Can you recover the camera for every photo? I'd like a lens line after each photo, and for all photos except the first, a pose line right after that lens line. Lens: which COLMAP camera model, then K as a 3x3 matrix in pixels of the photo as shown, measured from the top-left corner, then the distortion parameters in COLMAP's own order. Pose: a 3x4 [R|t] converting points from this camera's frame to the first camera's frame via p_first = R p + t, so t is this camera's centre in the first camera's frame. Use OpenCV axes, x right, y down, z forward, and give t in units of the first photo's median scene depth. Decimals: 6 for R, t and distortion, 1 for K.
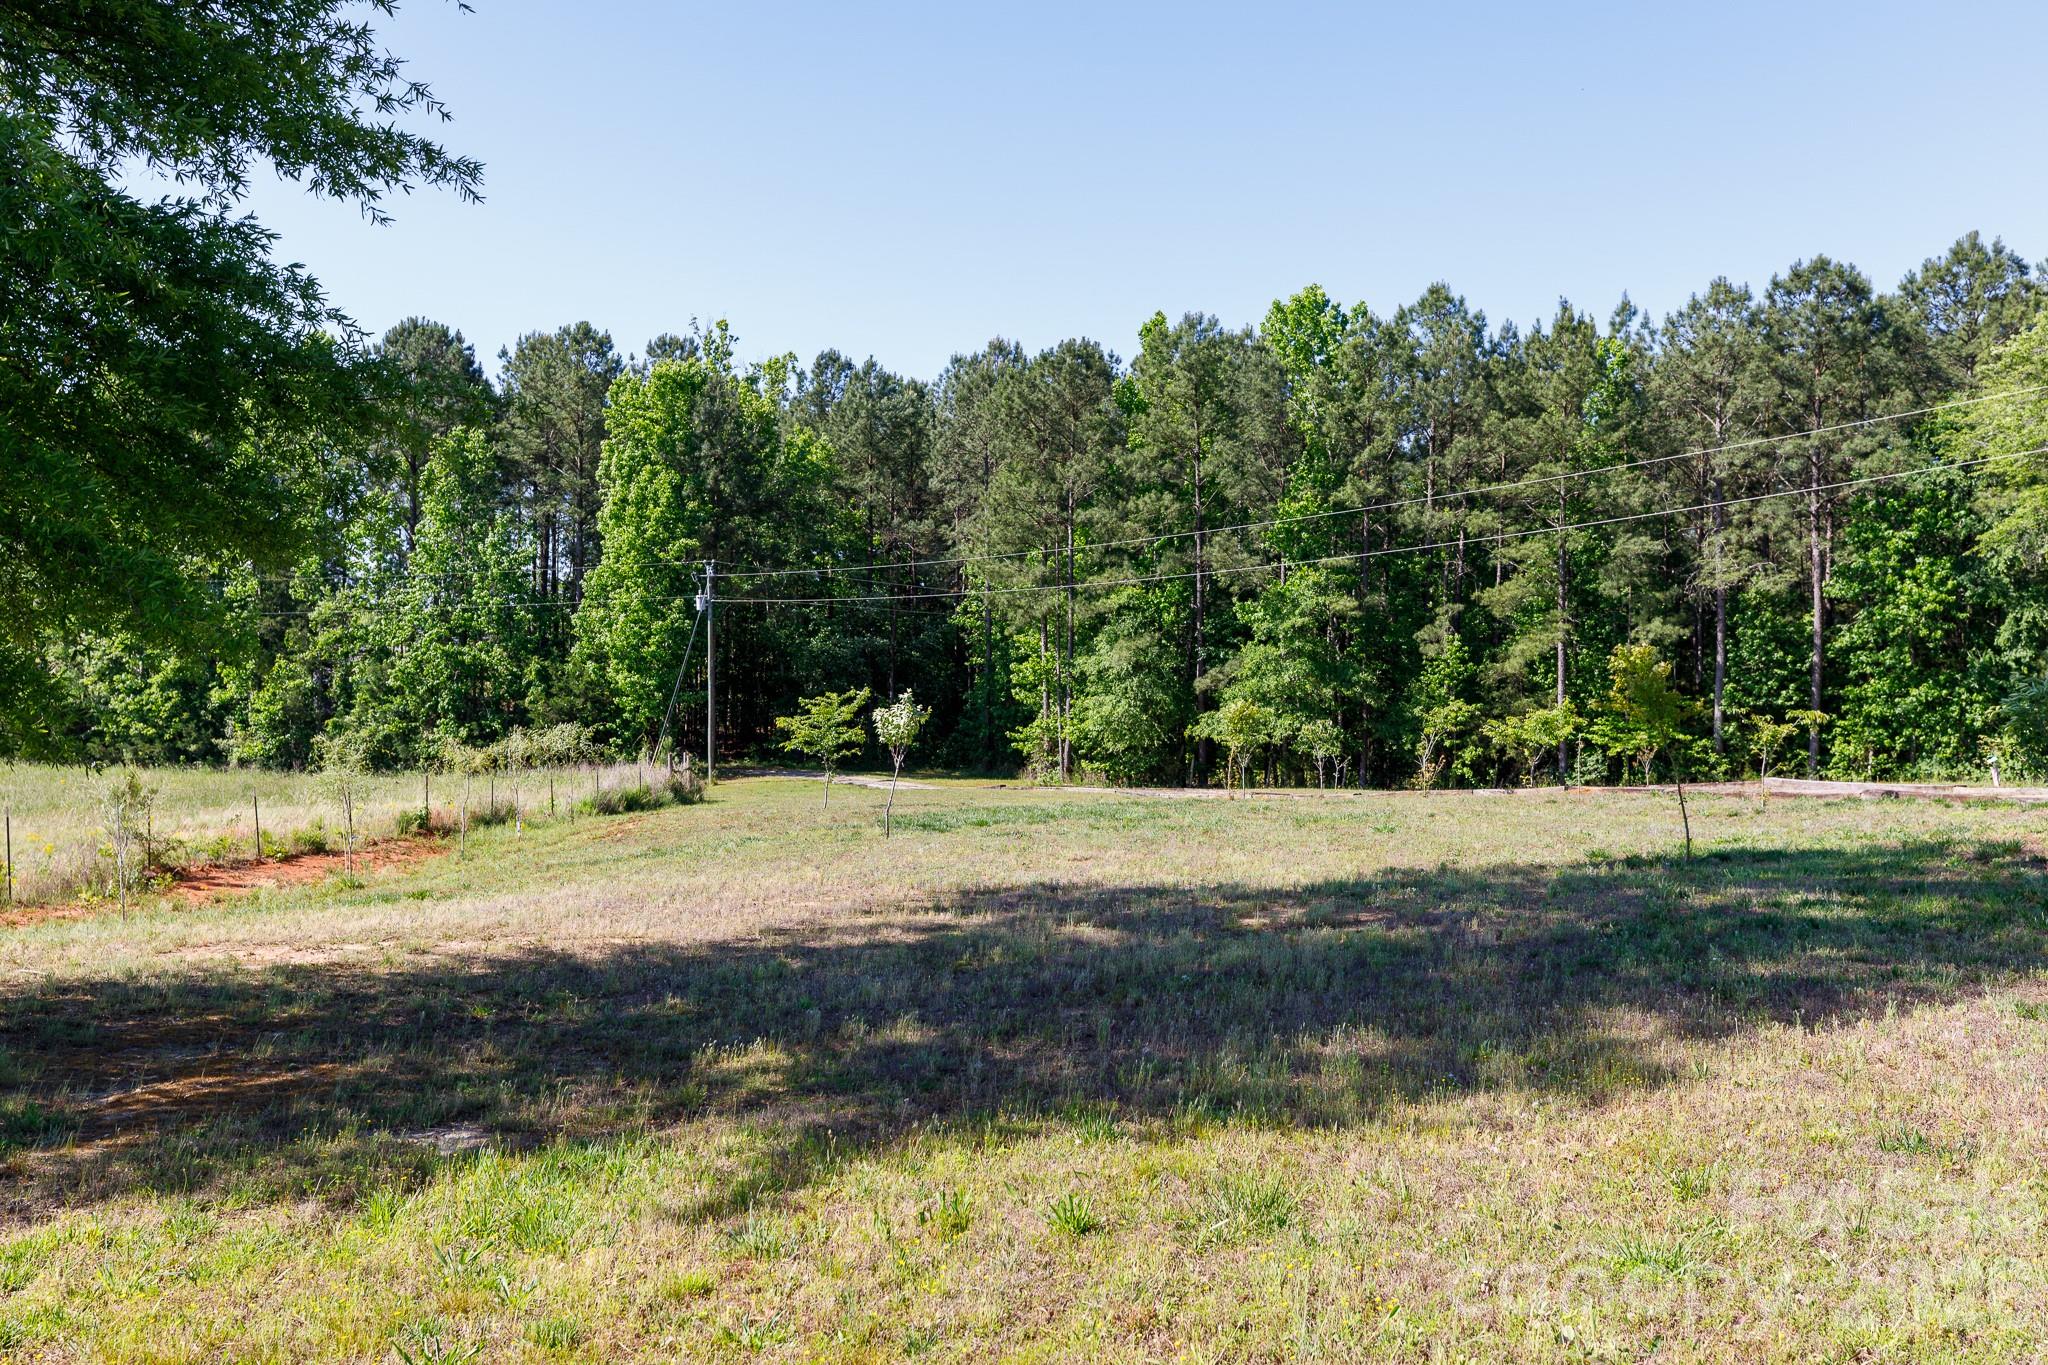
lens RADIAL K [[1856.8, 0, 1014.4], [0, 1856.8, 676.3], [0, 0, 1]] dist [0.001059, 0.000000]
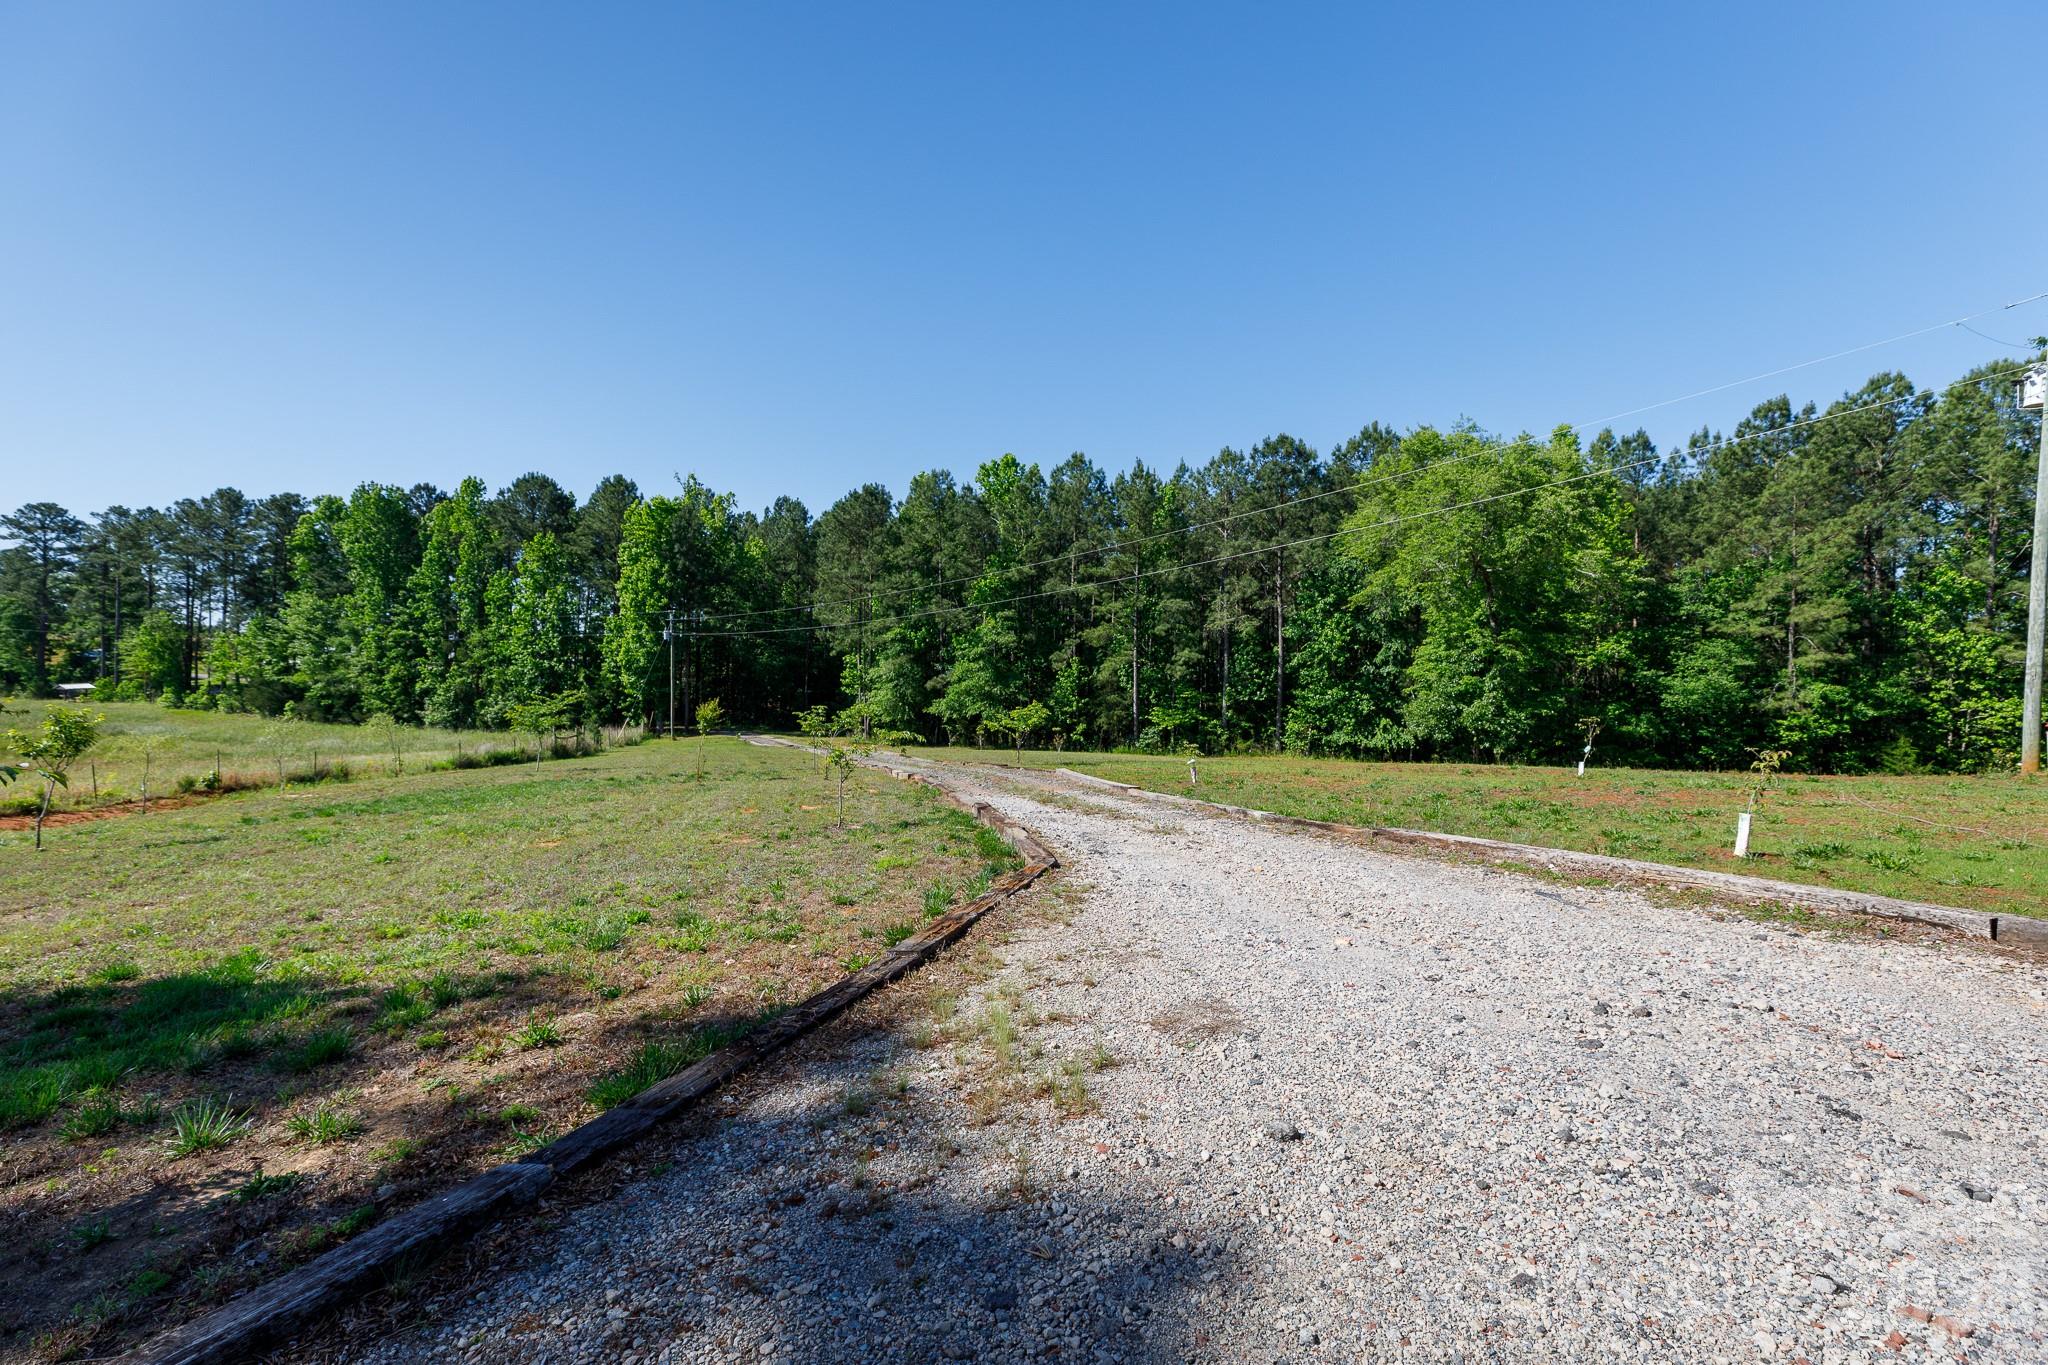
lens RADIAL K [[915.3, 0, 1012.6], [0, 915.3, 675.5], [0, 0, 1]] dist [0.000921, 0.001070]
pose [[0.999661, 0.007284, 0.024985, 0.157998], [-0.007274, 0.999973, -0.000500, -0.004518], [-0.024988, 0.000318, 0.999688, 0.163642]]
